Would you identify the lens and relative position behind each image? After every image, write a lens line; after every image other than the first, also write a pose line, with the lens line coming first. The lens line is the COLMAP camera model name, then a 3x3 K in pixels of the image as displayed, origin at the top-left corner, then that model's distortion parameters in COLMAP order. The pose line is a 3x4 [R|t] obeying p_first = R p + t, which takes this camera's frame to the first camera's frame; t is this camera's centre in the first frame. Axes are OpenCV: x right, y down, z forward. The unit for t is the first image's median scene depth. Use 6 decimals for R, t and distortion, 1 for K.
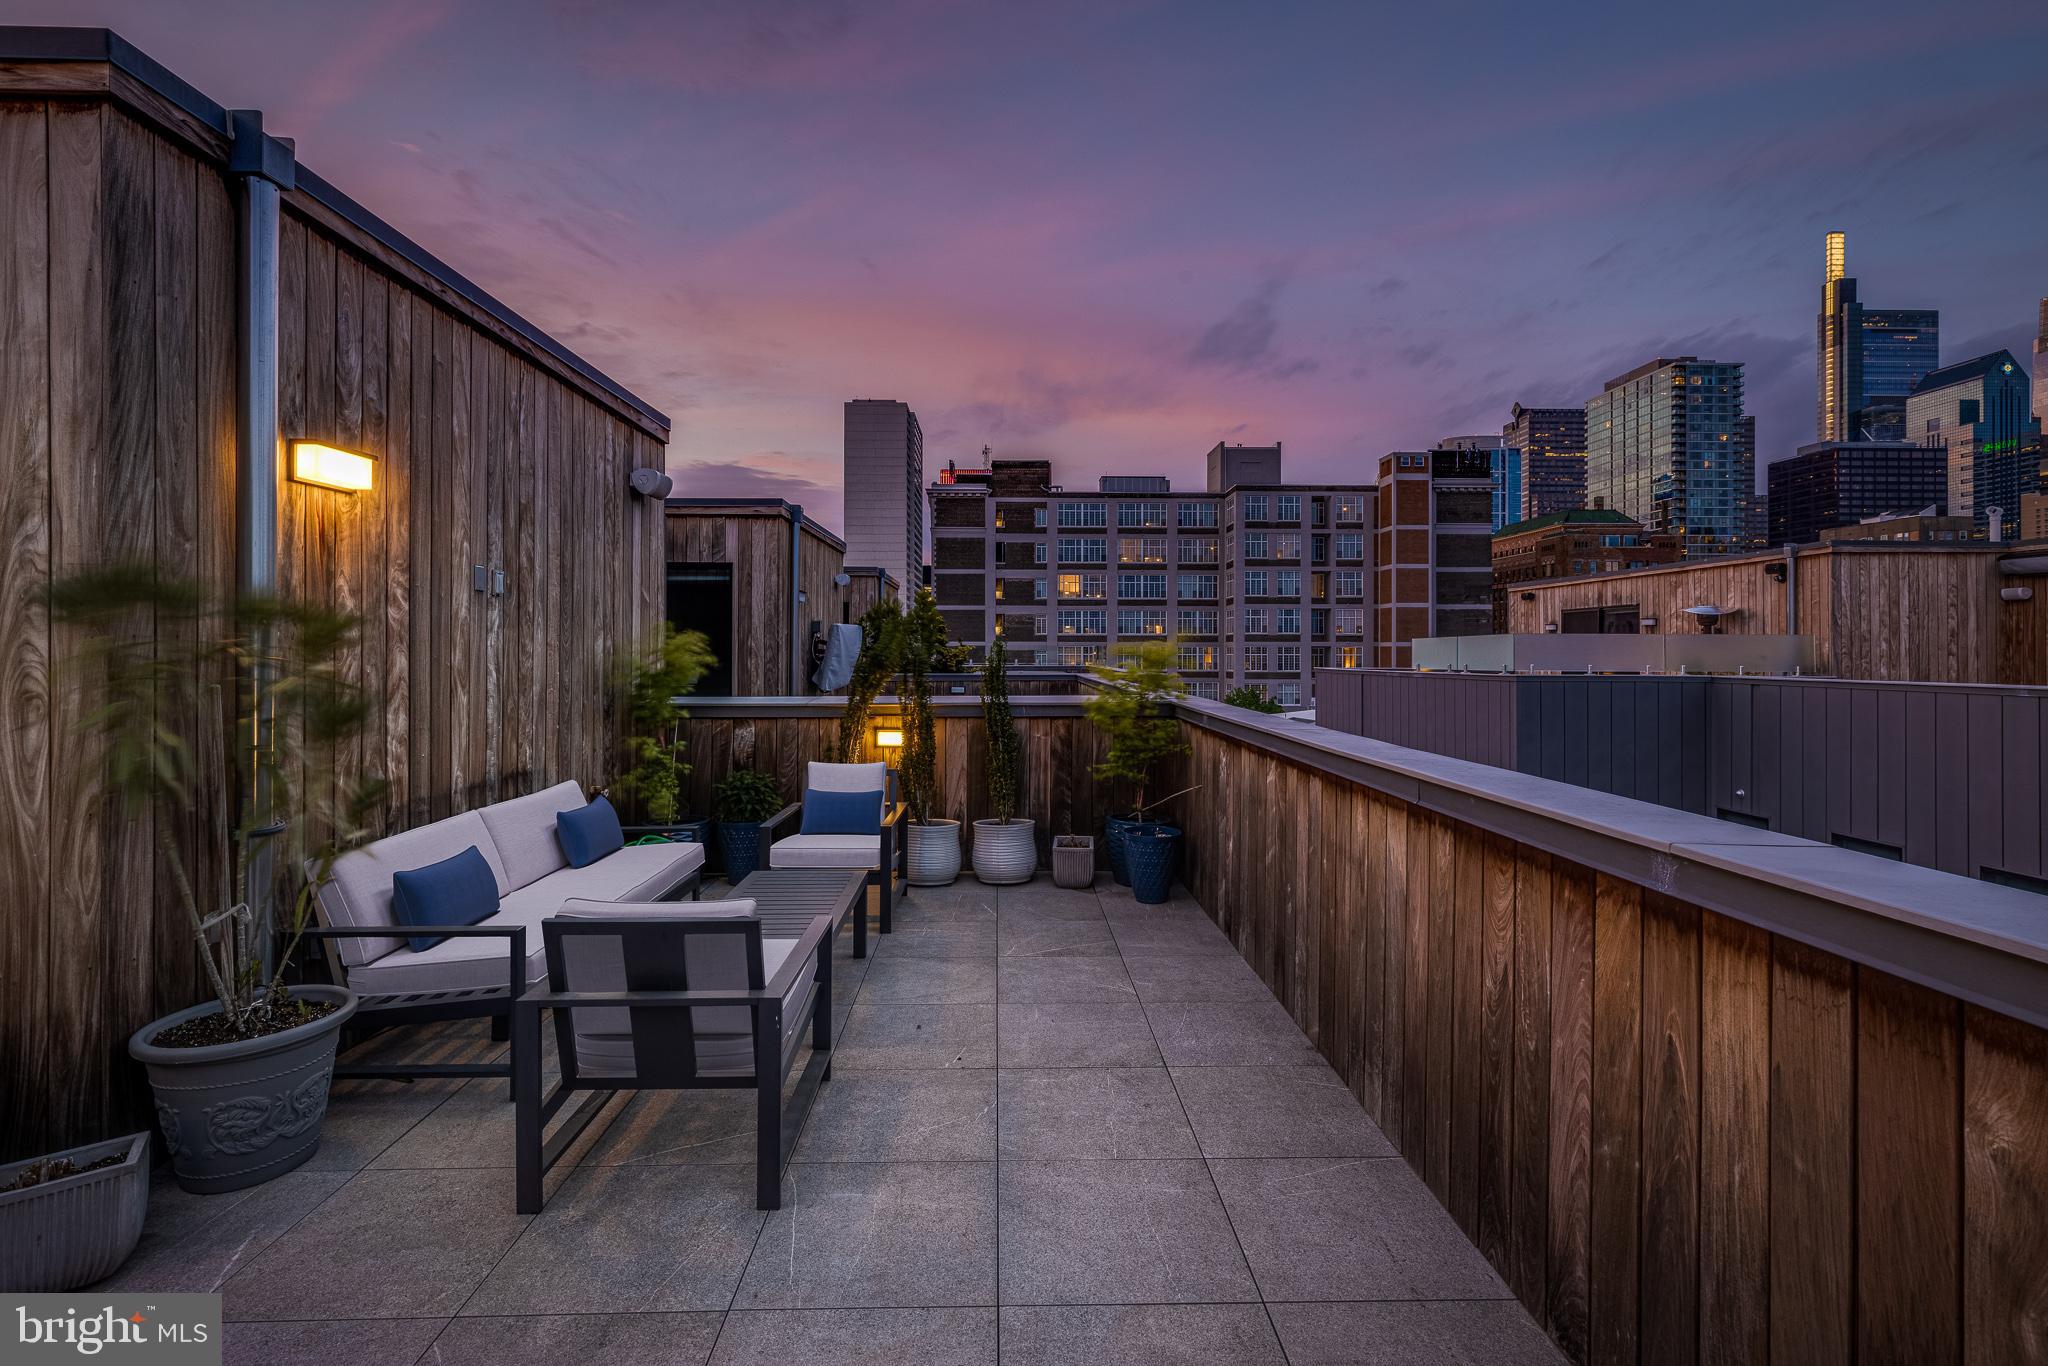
lens RADIAL K [[922.2, 0, 1026.4], [0, 922.2, 669.7], [0, 0, 1]] dist [0.002854, -0.001030]
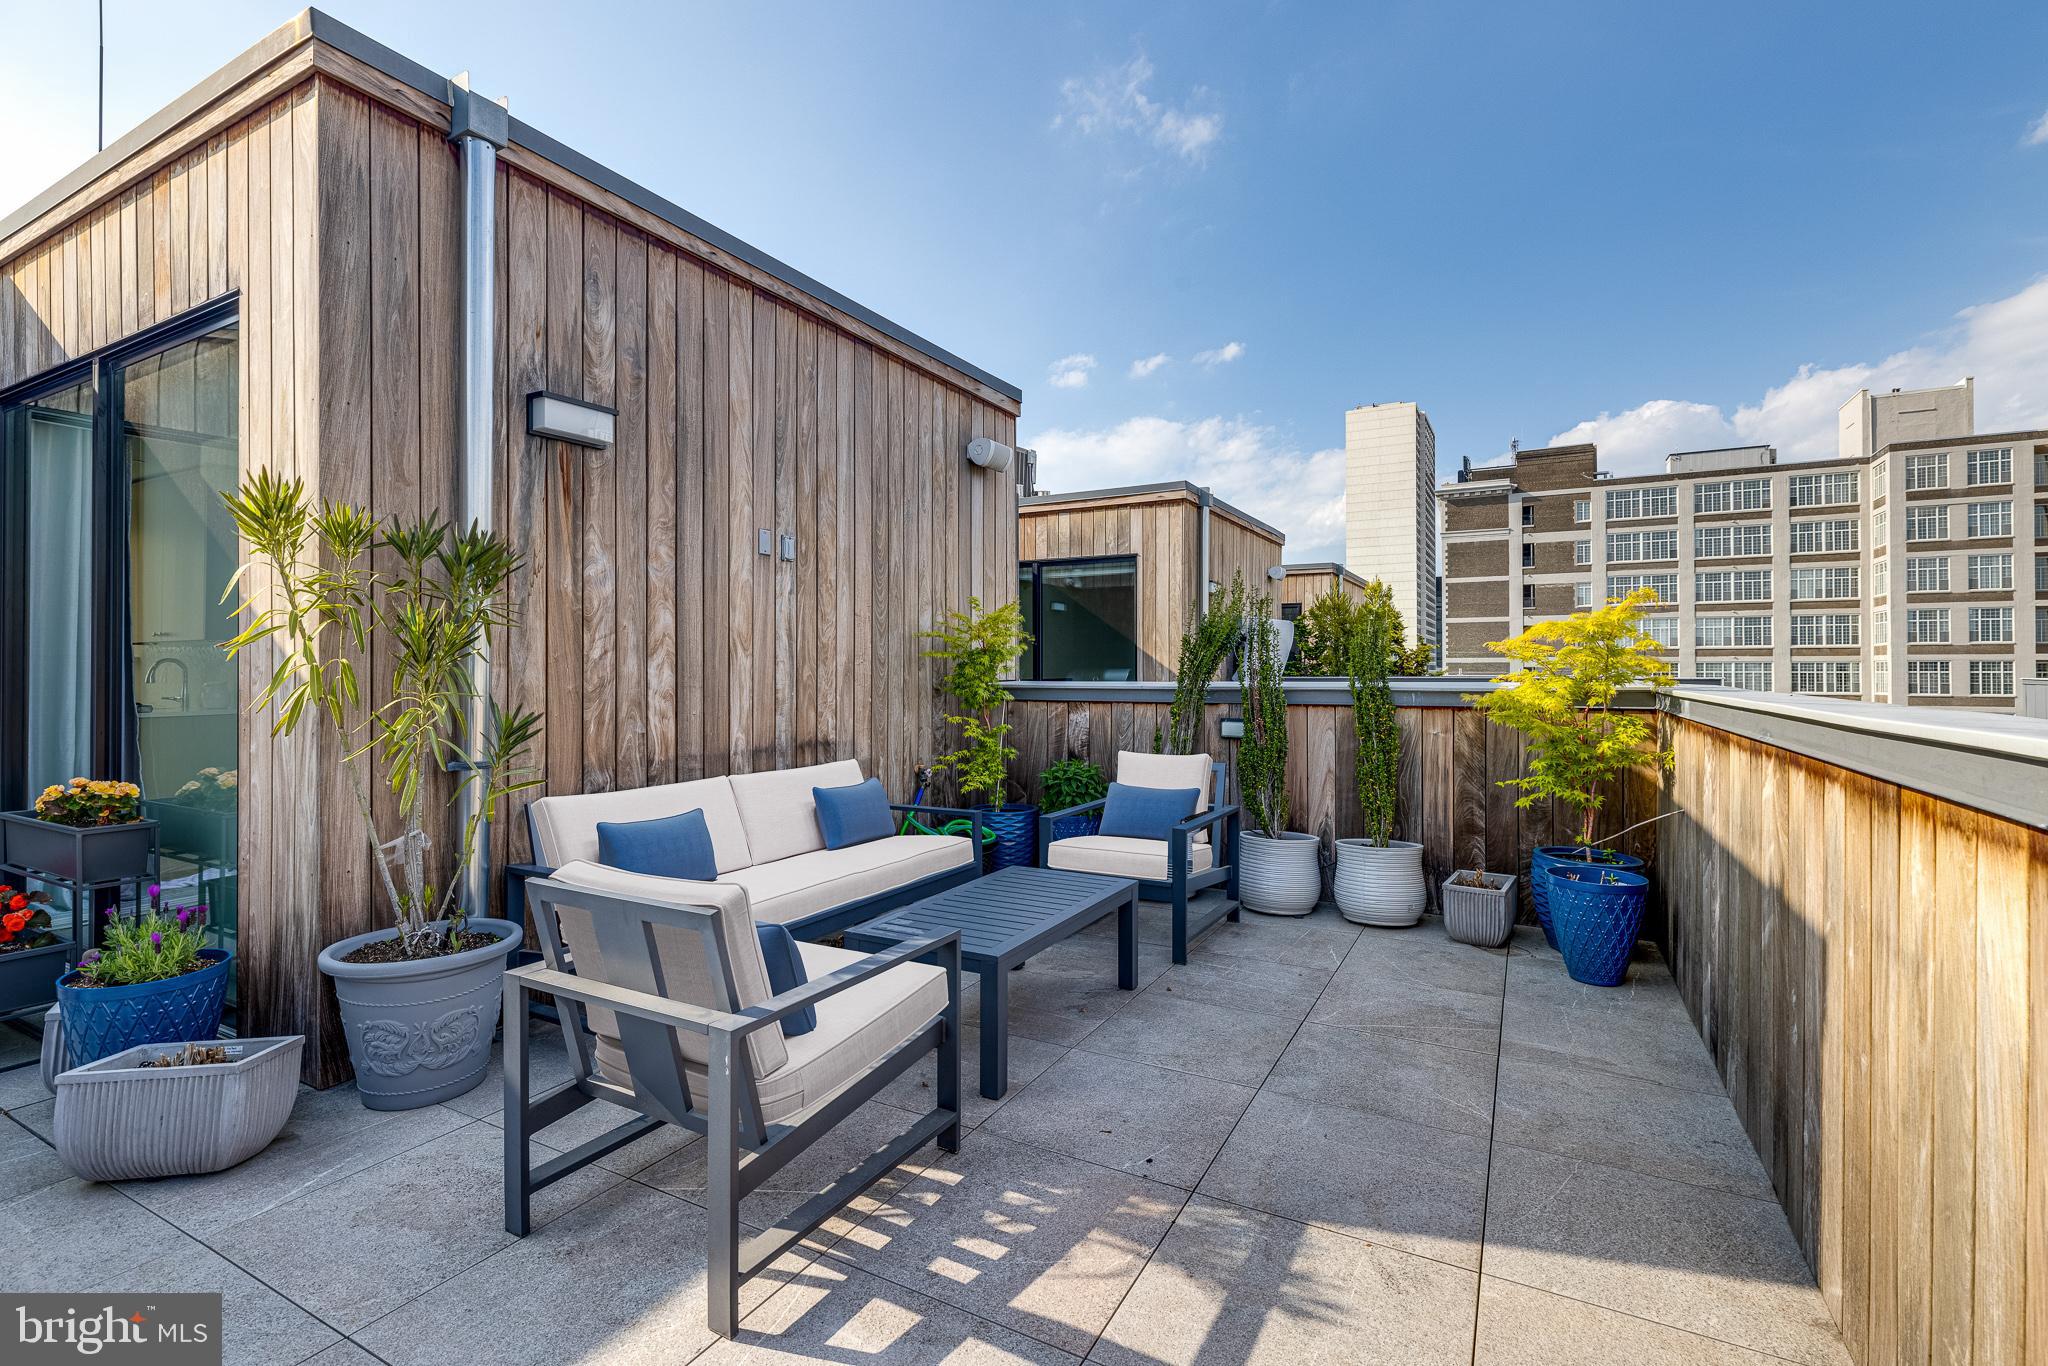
lens RADIAL K [[922.2, 0, 1022.7], [0, 922.2, 672.7], [0, 0, 1]] dist [0.002854, -0.001030]
pose [[0.861507, -0.001535, -0.507743, 0.136742], [-0.007275, 0.999855, -0.015367, 0.048929], [0.507693, 0.016933, 0.861372, 0.248229]]
